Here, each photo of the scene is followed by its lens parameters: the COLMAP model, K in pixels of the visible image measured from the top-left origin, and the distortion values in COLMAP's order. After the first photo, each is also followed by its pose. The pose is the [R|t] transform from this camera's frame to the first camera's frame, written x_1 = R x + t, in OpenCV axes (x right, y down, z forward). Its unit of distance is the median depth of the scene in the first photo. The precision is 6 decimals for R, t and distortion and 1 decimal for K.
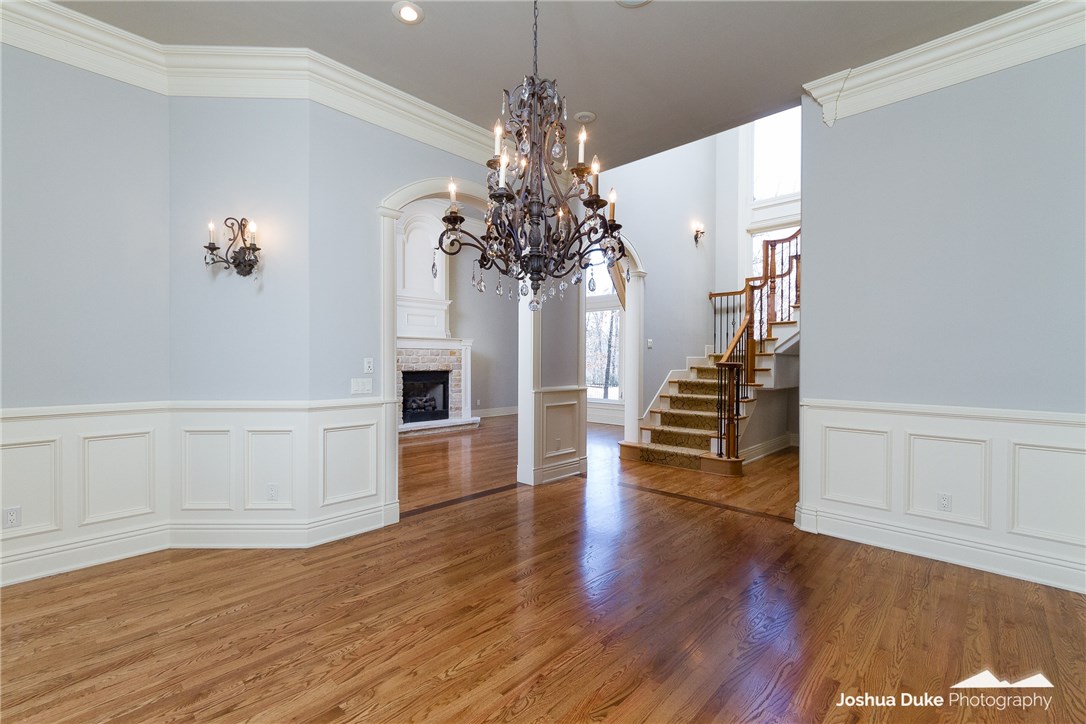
lens RADIAL K [[483.4, 0, 539.8], [0, 483.4, 359.1], [0, 0, 1]] dist [0.017491, 0.000017]
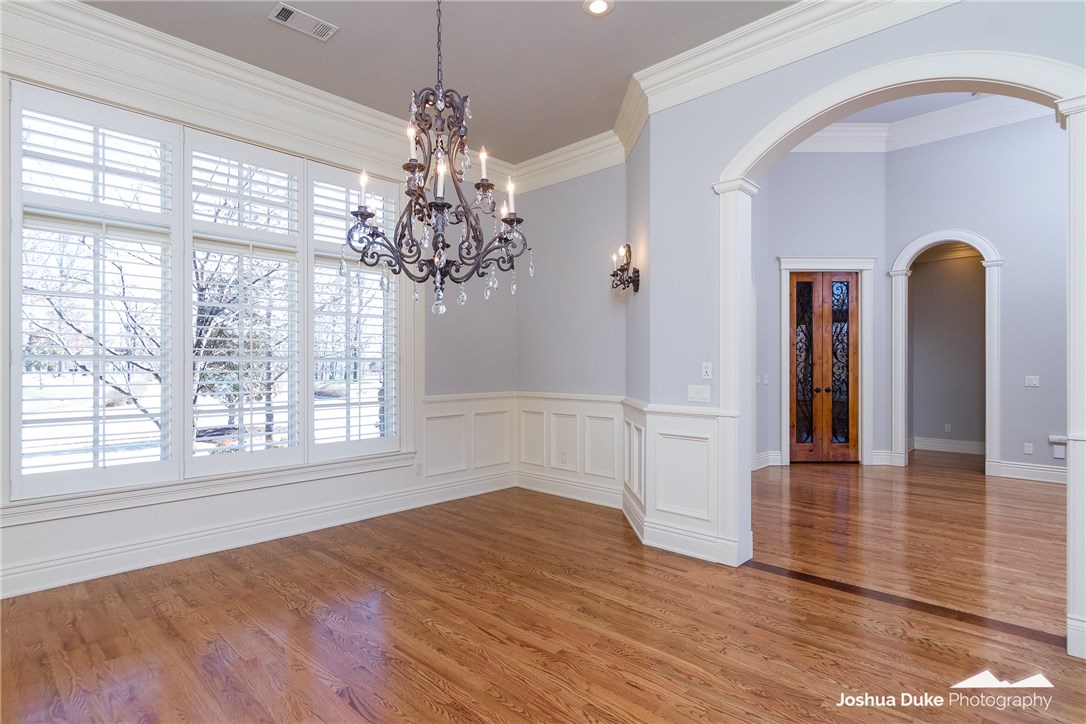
lens RADIAL K [[570.8, 0, 542.9], [0, 570.8, 365.6], [0, 0, 1]] dist [0.003398, -0.000085]
pose [[-0.008959, -0.003705, -0.999953, 0.296378], [-0.003036, 0.999989, -0.003678, 0.003946], [0.999955, 0.003003, -0.008971, 0.312781]]
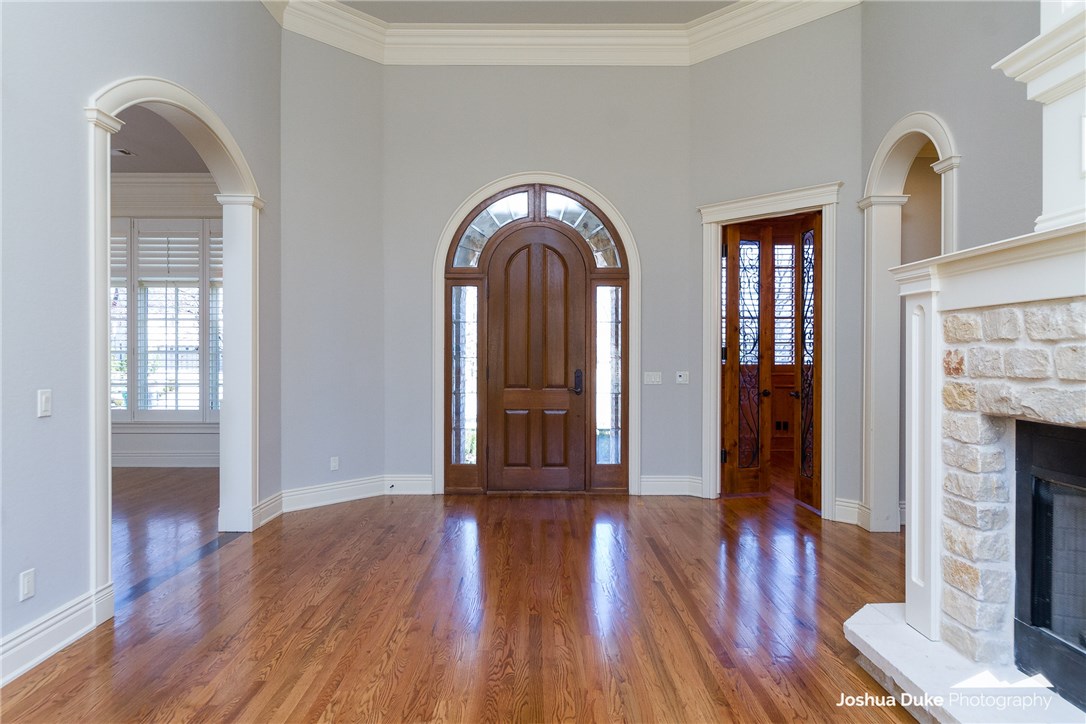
lens RADIAL K [[657.9, 0, 543.0], [0, 657.9, 360.8], [0, 0, 1]] dist [-0.000067, -0.000633]
pose [[-0.714948, 0.003443, -0.699169, 0.056071], [-0.001685, 0.999976, 0.006647, -0.000800], [0.699176, 0.005931, -0.714925, 1.063119]]
